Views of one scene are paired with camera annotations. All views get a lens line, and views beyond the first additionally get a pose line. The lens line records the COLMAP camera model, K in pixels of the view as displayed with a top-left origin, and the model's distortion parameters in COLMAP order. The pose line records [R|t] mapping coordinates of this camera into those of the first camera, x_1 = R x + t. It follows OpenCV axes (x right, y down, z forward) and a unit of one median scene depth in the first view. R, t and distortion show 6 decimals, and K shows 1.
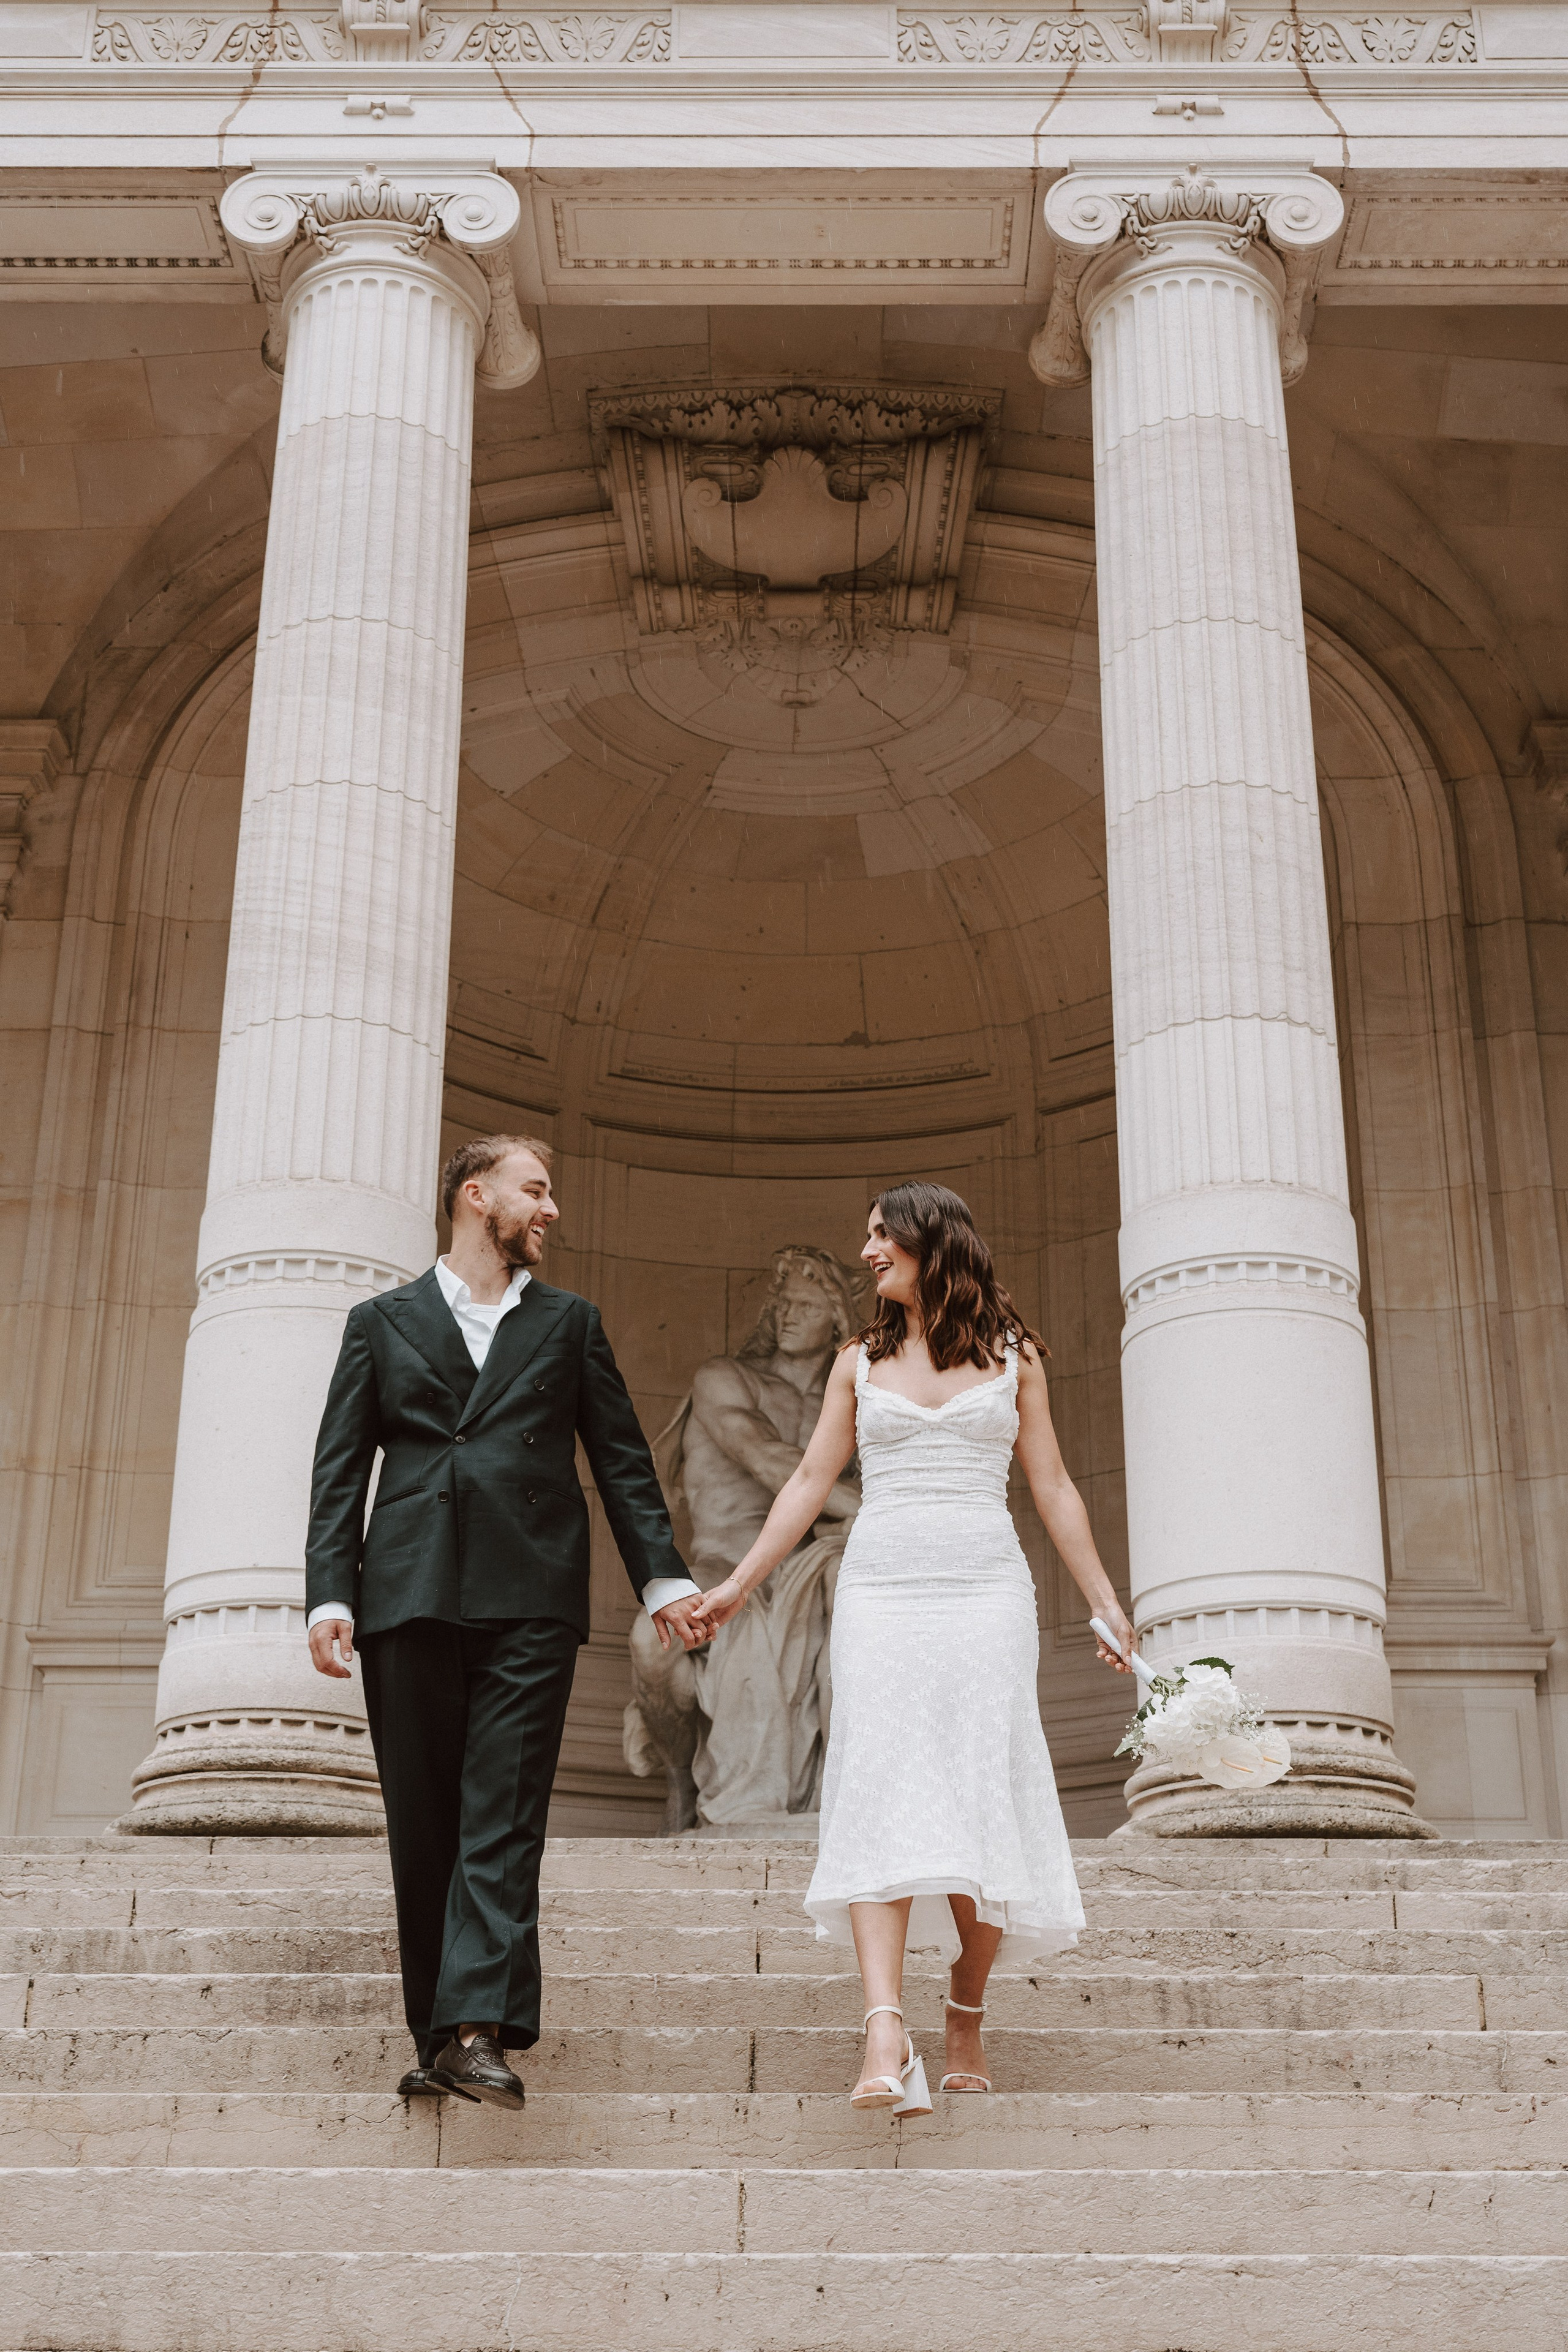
lens RADIAL K [[2839.1, 0, 836.7], [0, 2839.1, 1211.5], [0, 0, 1]] dist [0.018218, -0.001146]
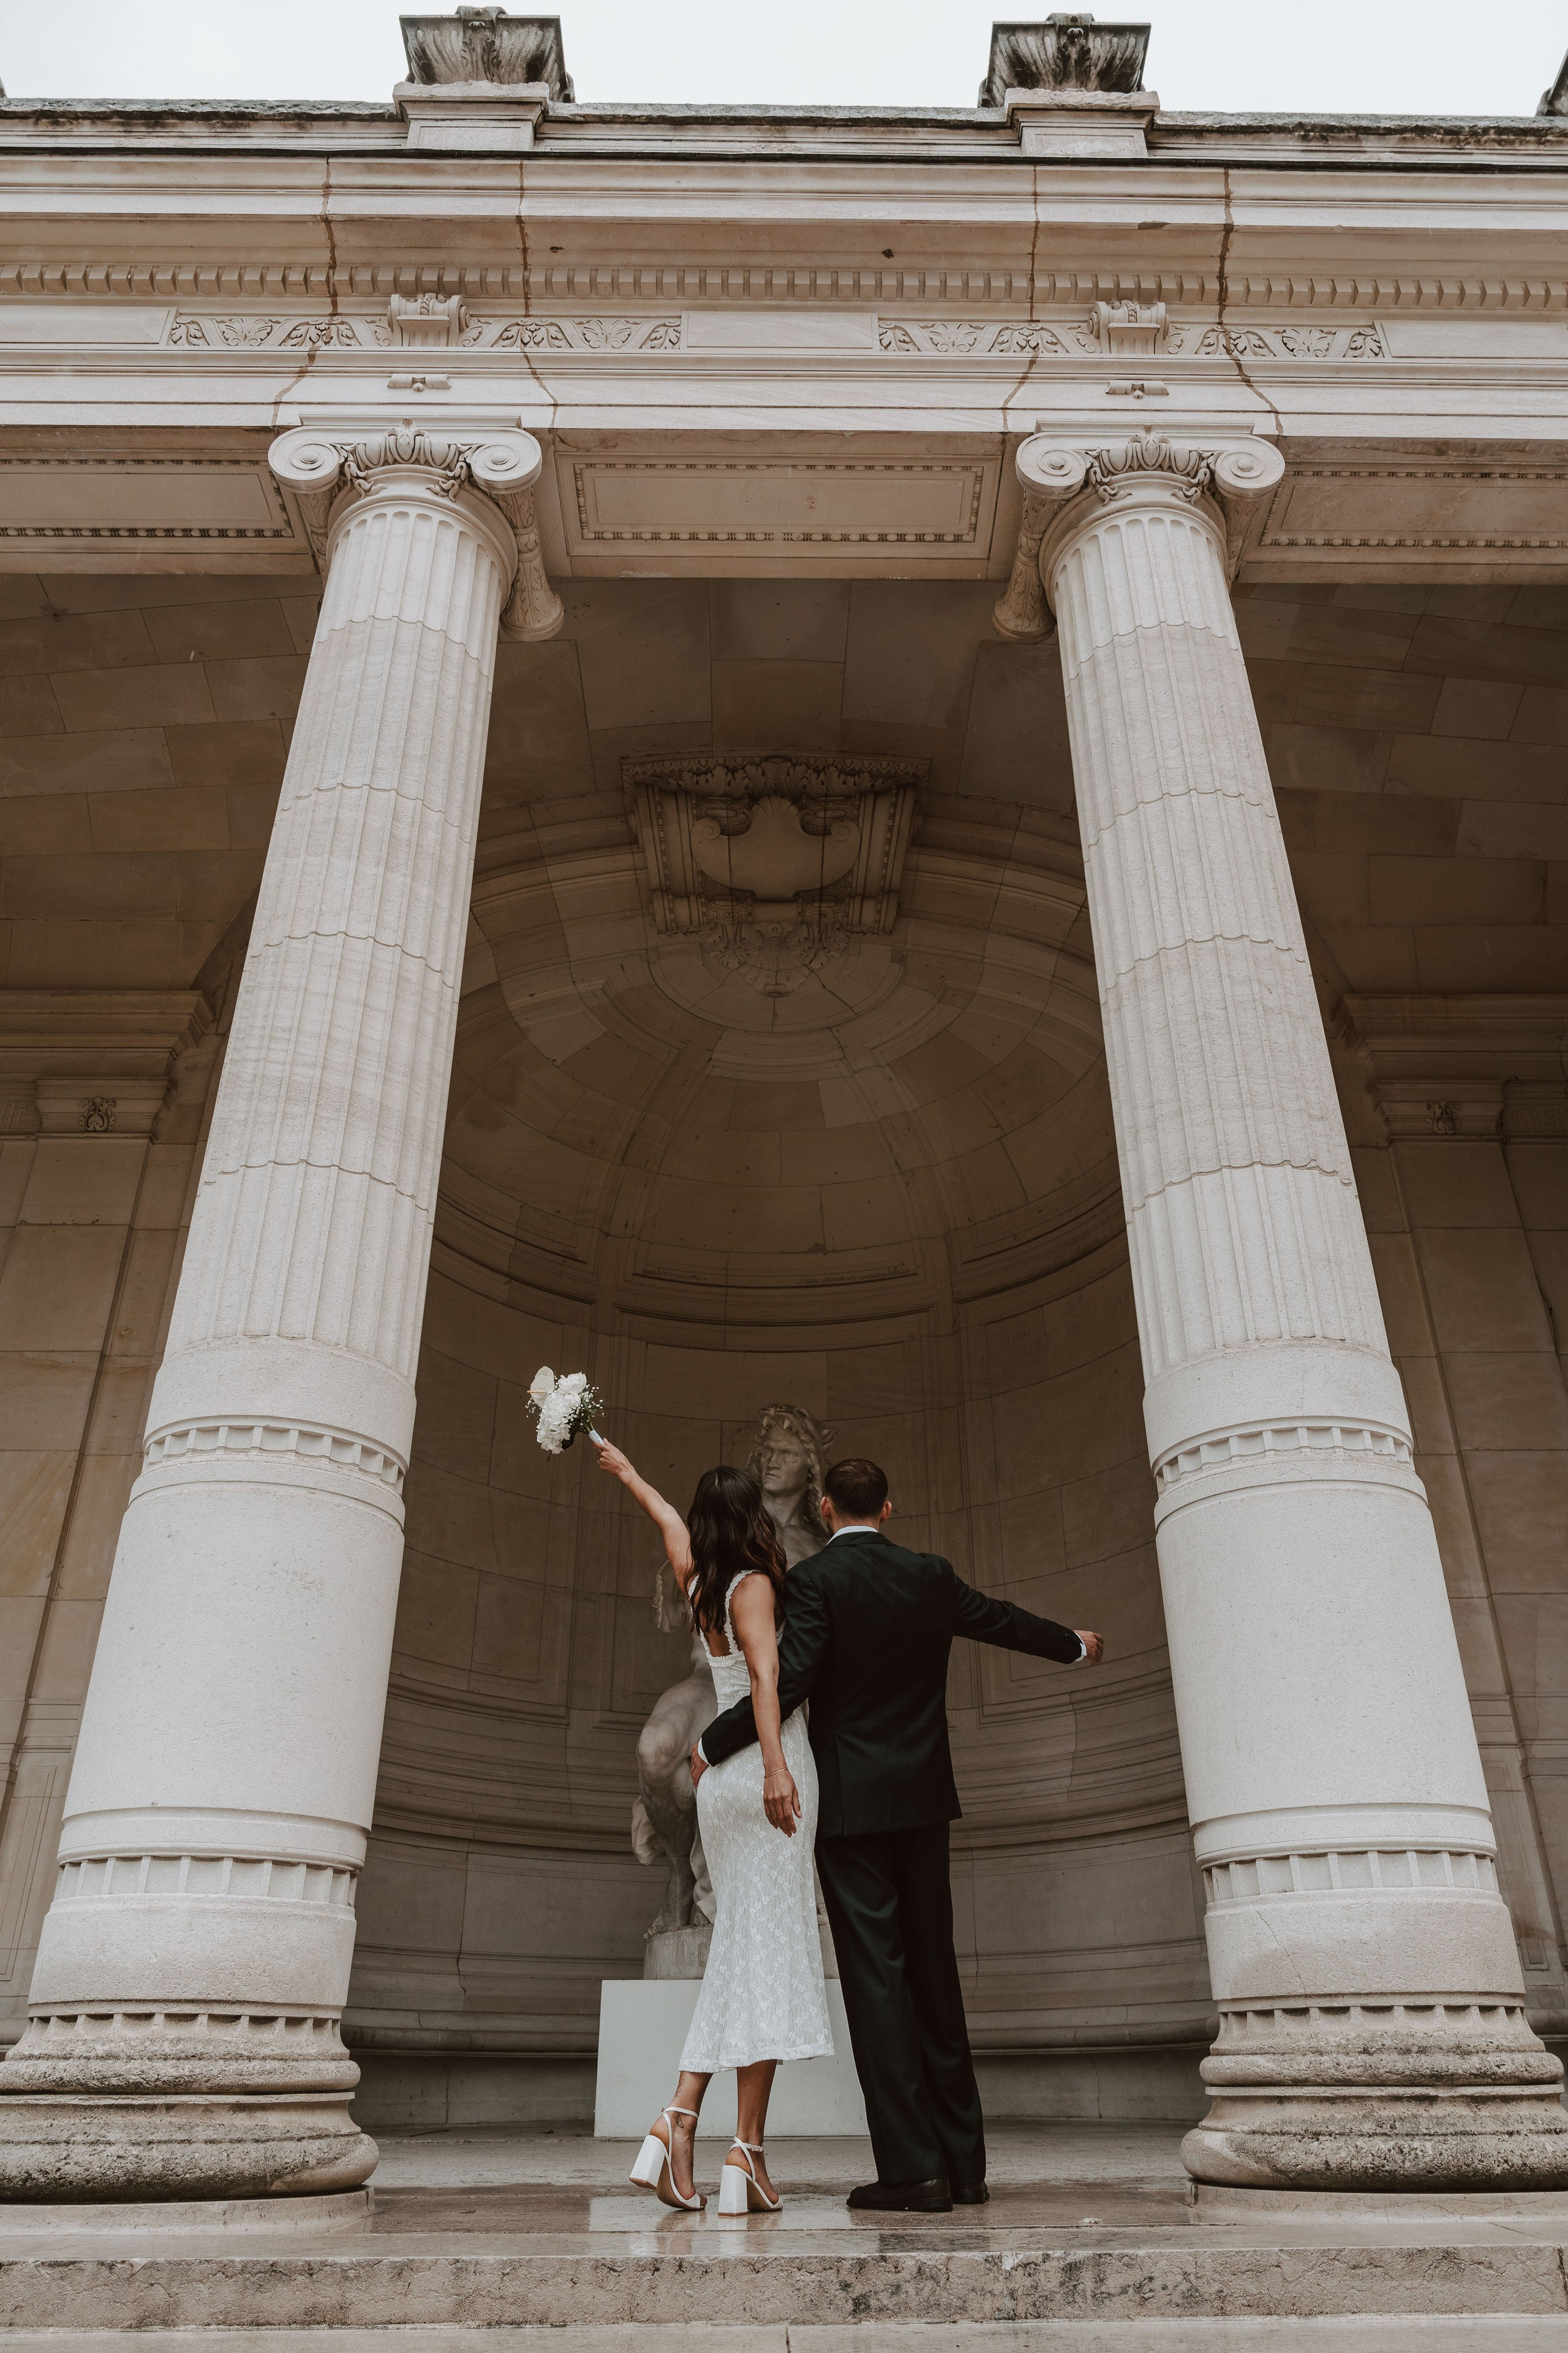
lens RADIAL K [[1609.2, 0, 810.7], [0, 1609.2, 1170.4], [0, 0, 1]] dist [-0.010082, 0.007199]
pose [[0.999830, 0.000107, 0.018414, -0.014133], [0.002269, 0.991648, -0.128955, 0.001719], [-0.018274, 0.128975, 0.991479, 0.319716]]
